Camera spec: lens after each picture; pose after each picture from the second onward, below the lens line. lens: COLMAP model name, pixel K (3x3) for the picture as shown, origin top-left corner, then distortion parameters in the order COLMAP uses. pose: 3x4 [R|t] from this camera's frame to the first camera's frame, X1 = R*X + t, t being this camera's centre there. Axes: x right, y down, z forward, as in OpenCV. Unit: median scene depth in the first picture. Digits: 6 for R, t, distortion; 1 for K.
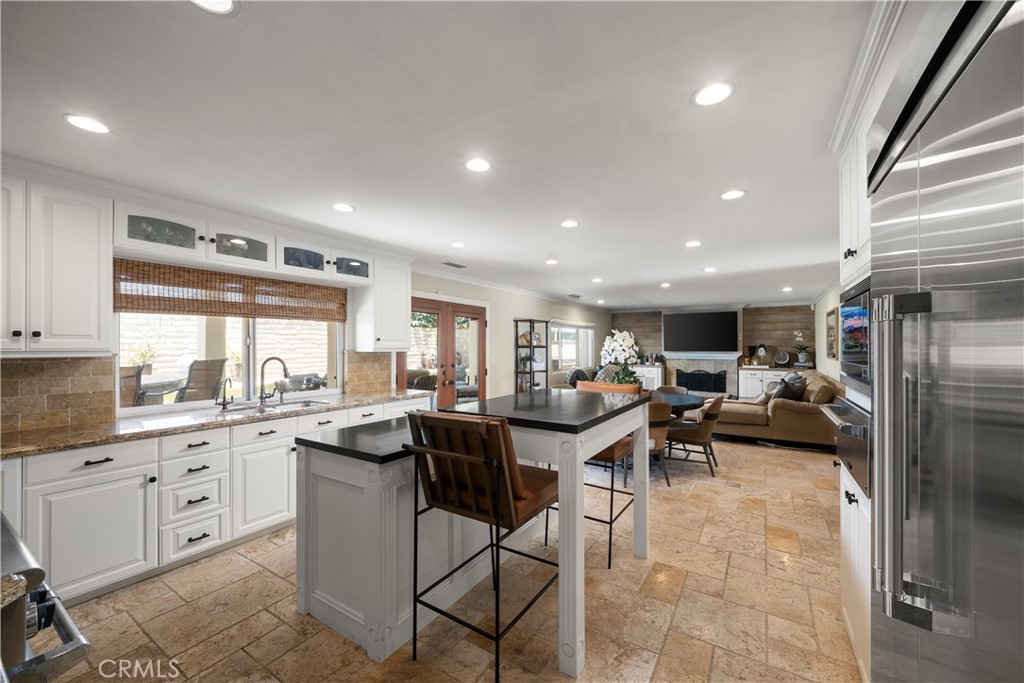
lens RADIAL K [[392.3, 0, 507.3], [0, 392.3, 350.0], [0, 0, 1]] dist [0.000029, -0.000007]
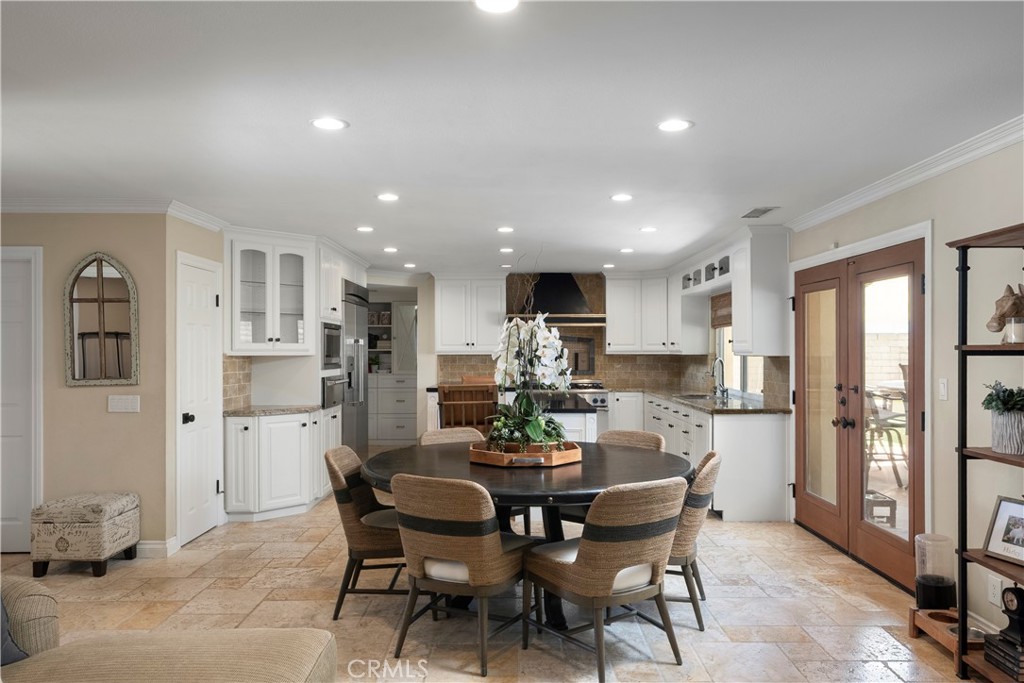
lens RADIAL K [[697.9, 0, 512.0], [0, 697.9, 341.5], [0, 0, 1]] dist [0.004220, 0.001616]
pose [[-0.843196, -0.003971, -0.537592, 0.926768], [0.001563, 0.999950, -0.009838, -0.007898], [0.537604, -0.009135, -0.843148, 2.088482]]
